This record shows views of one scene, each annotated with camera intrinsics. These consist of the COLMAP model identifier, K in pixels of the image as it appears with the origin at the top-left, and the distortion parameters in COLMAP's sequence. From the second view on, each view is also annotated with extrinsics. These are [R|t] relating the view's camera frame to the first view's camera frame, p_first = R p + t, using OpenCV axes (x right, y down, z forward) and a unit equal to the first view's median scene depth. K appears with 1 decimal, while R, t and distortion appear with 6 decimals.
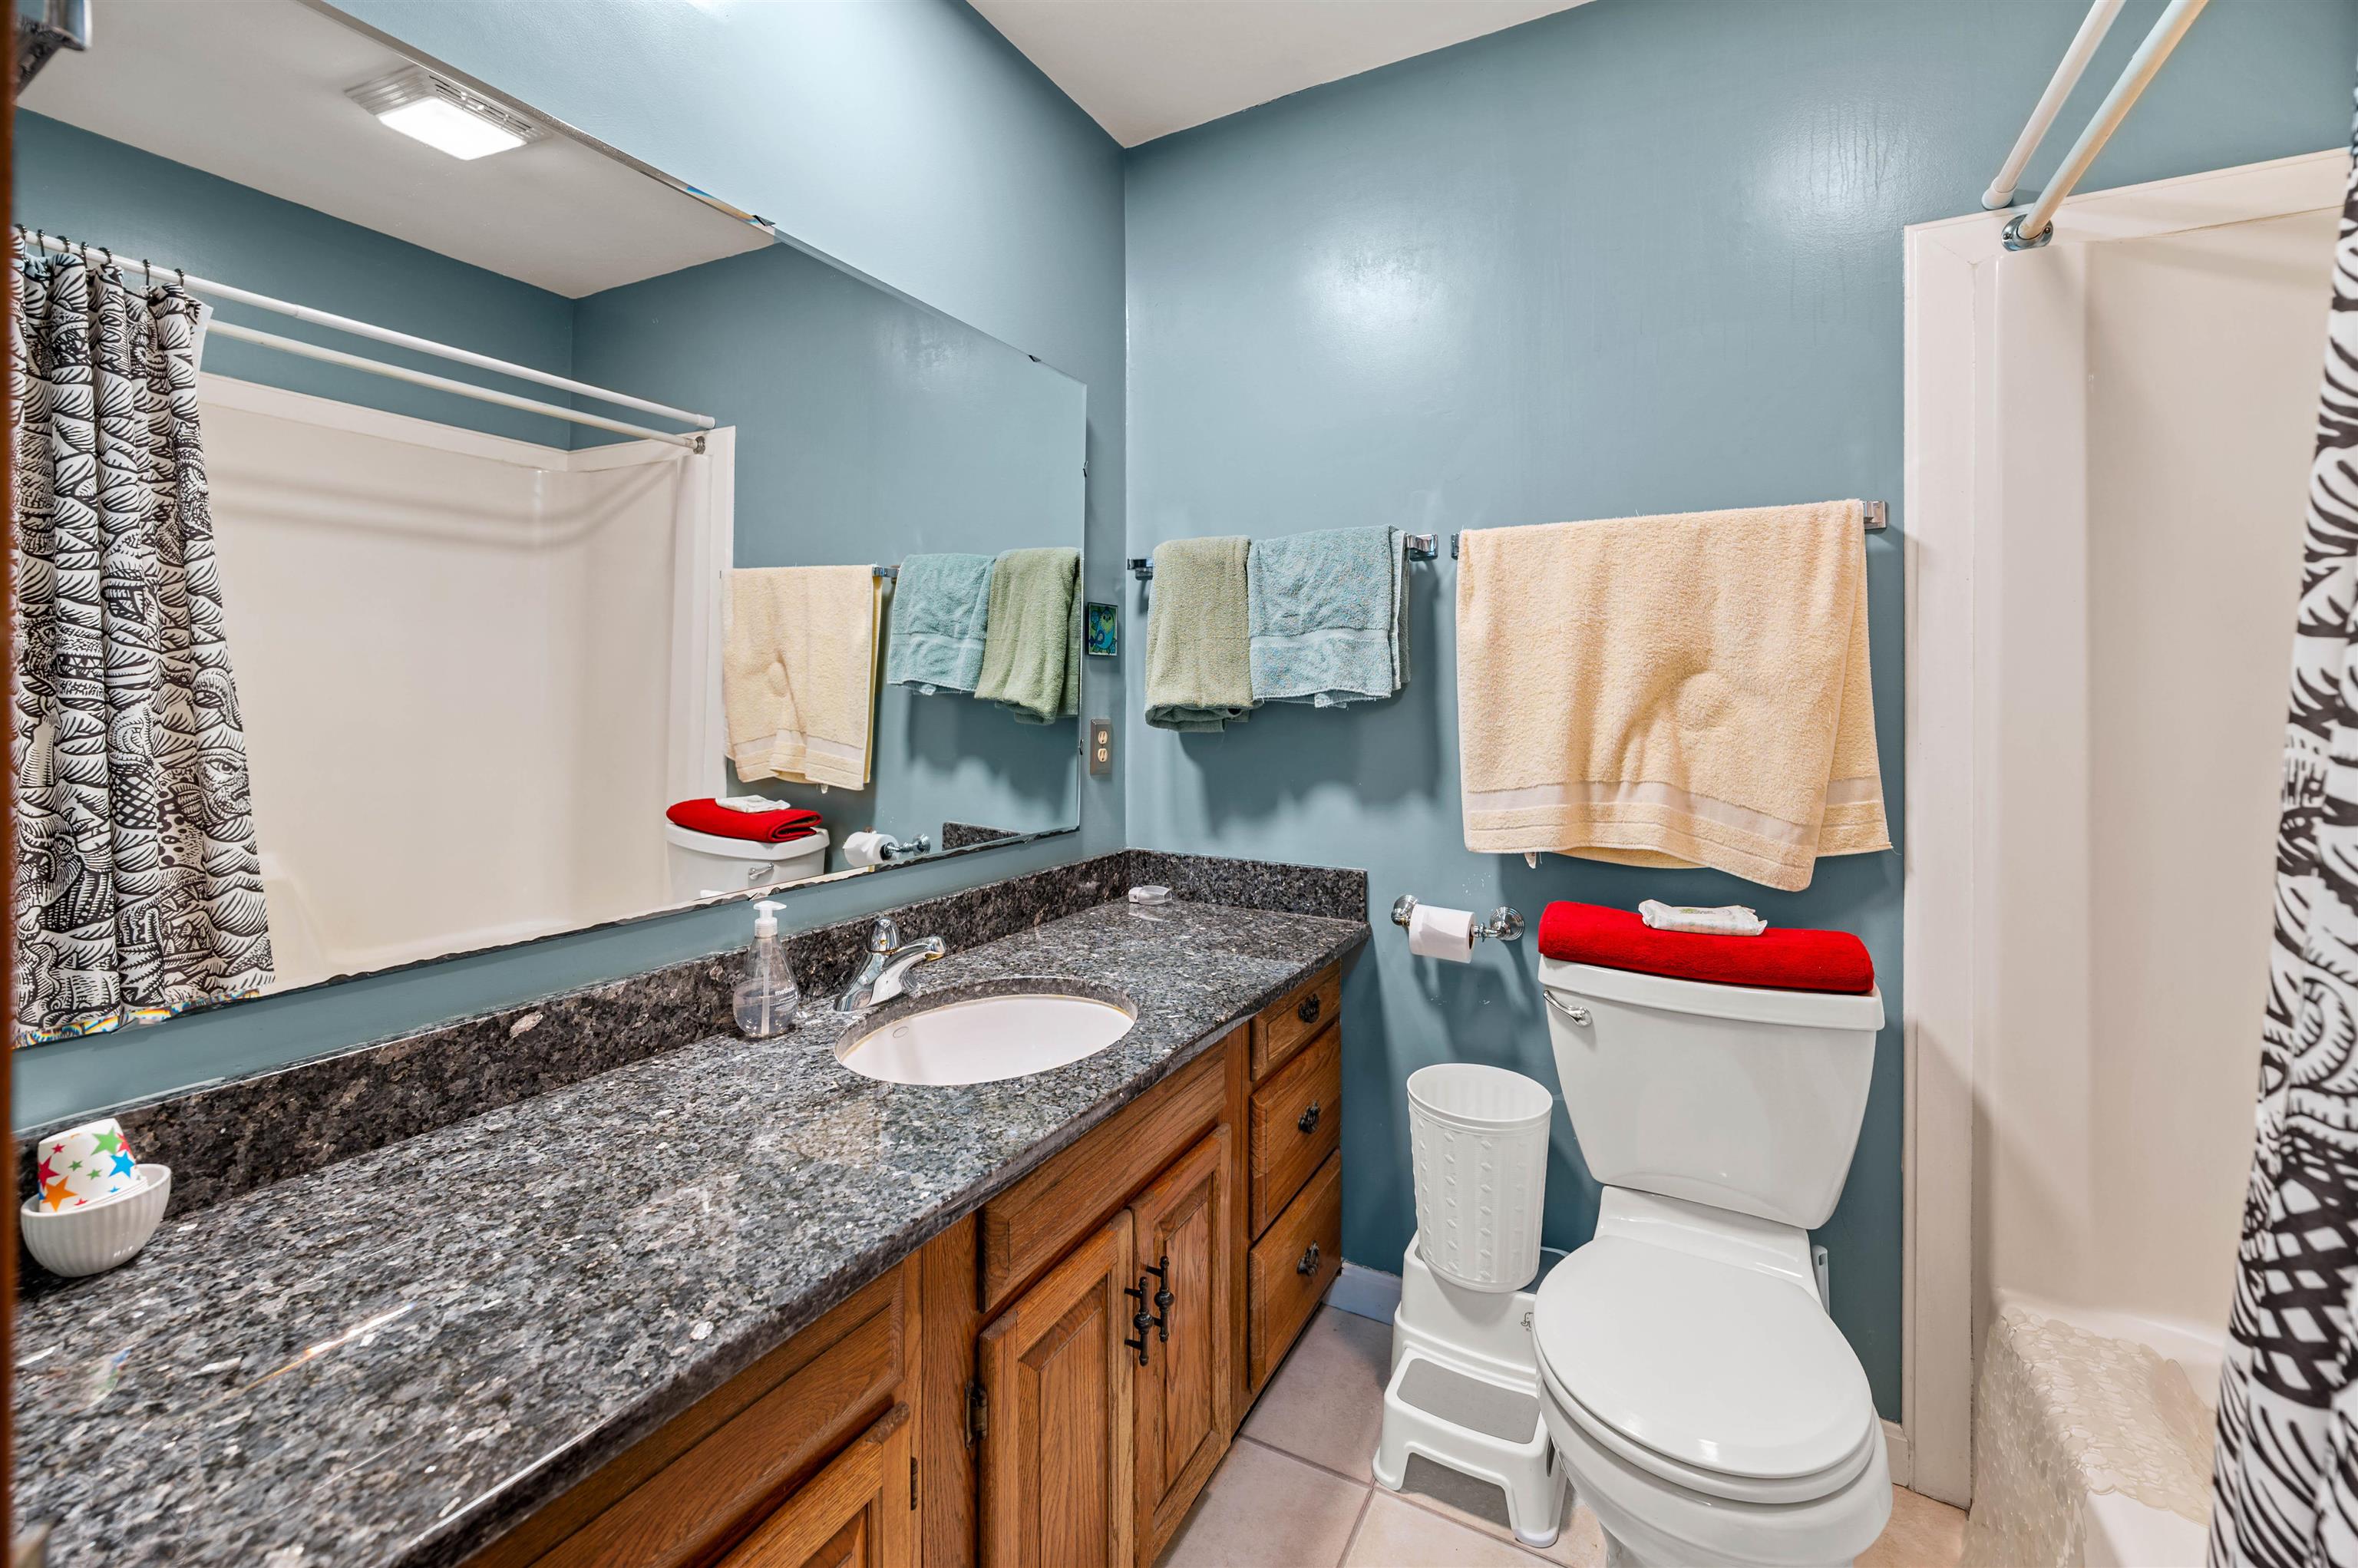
lens RADIAL K [[961.6, 0, 1178.7], [0, 961.6, 687.4], [0, 0, 1]] dist [0.061374, 0.000061]
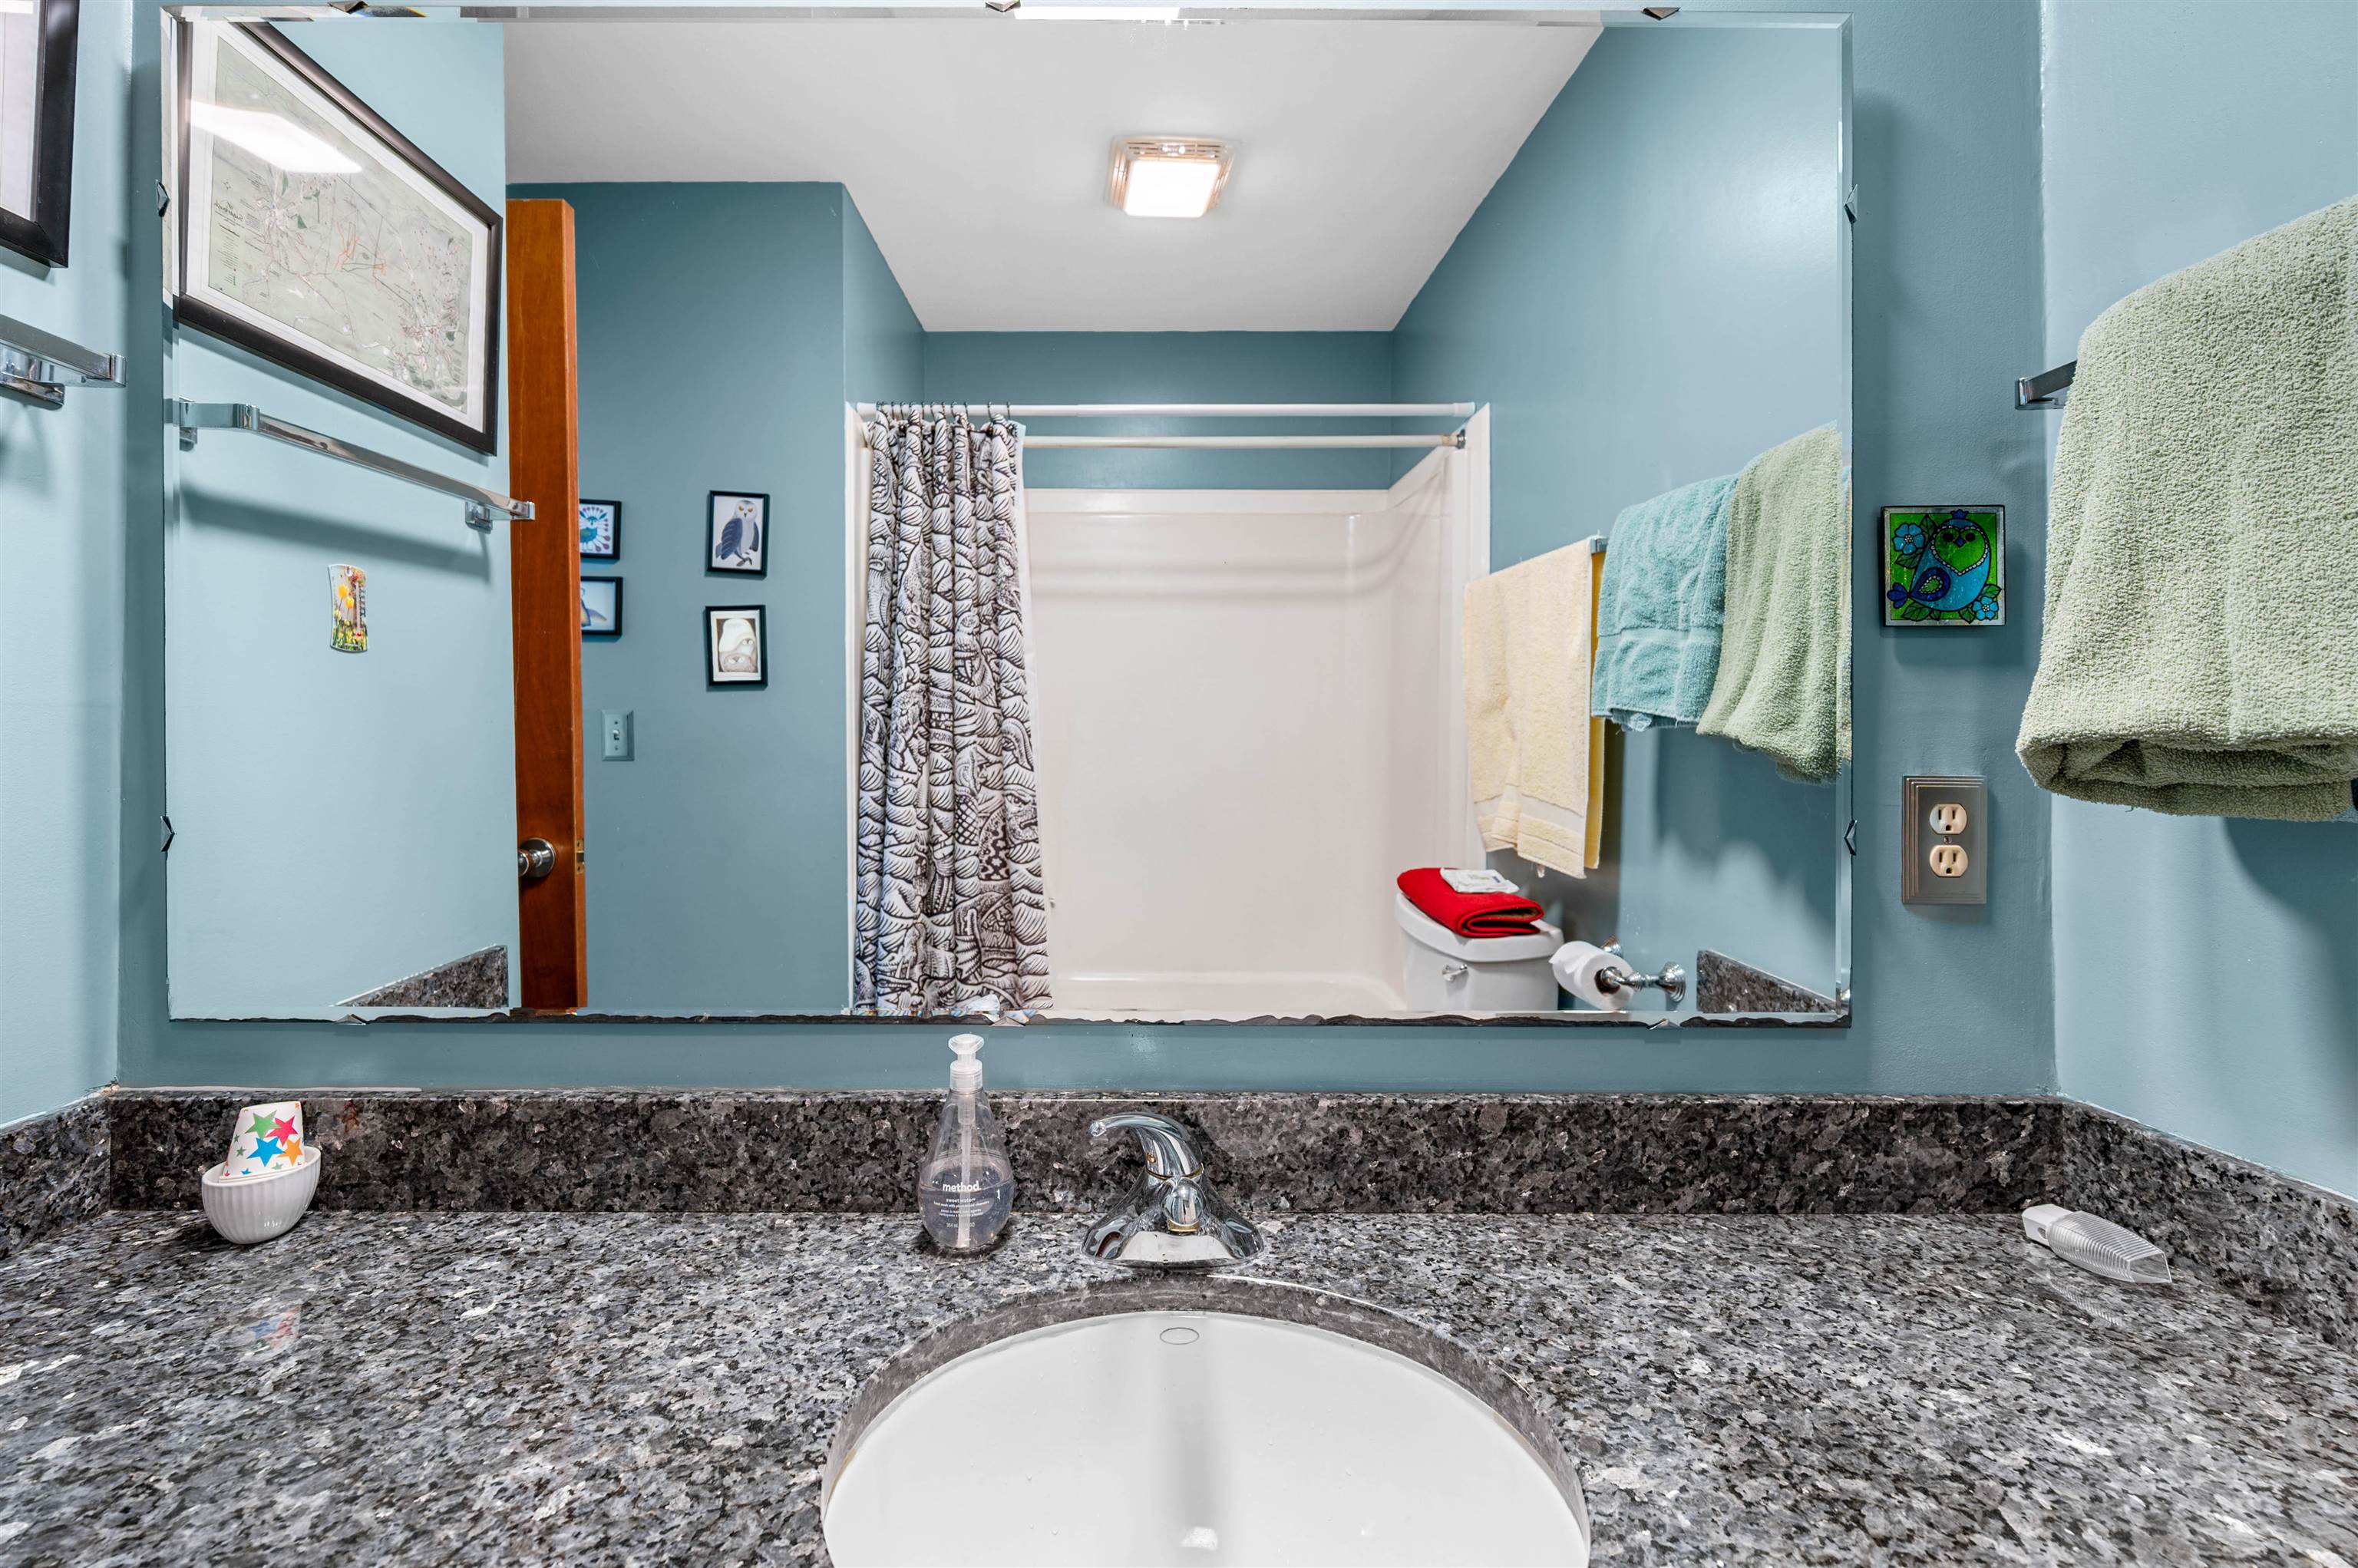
lens RADIAL K [[950.9, 0, 1190.4], [0, 950.9, 756.0], [0, 0, 1]] dist [0.005300, -0.000533]
pose [[0.491929, -0.002996, -0.870630, 0.130506], [0.008825, 0.999960, 0.001545, 0.021738], [0.870590, -0.008444, 0.491936, 0.537203]]
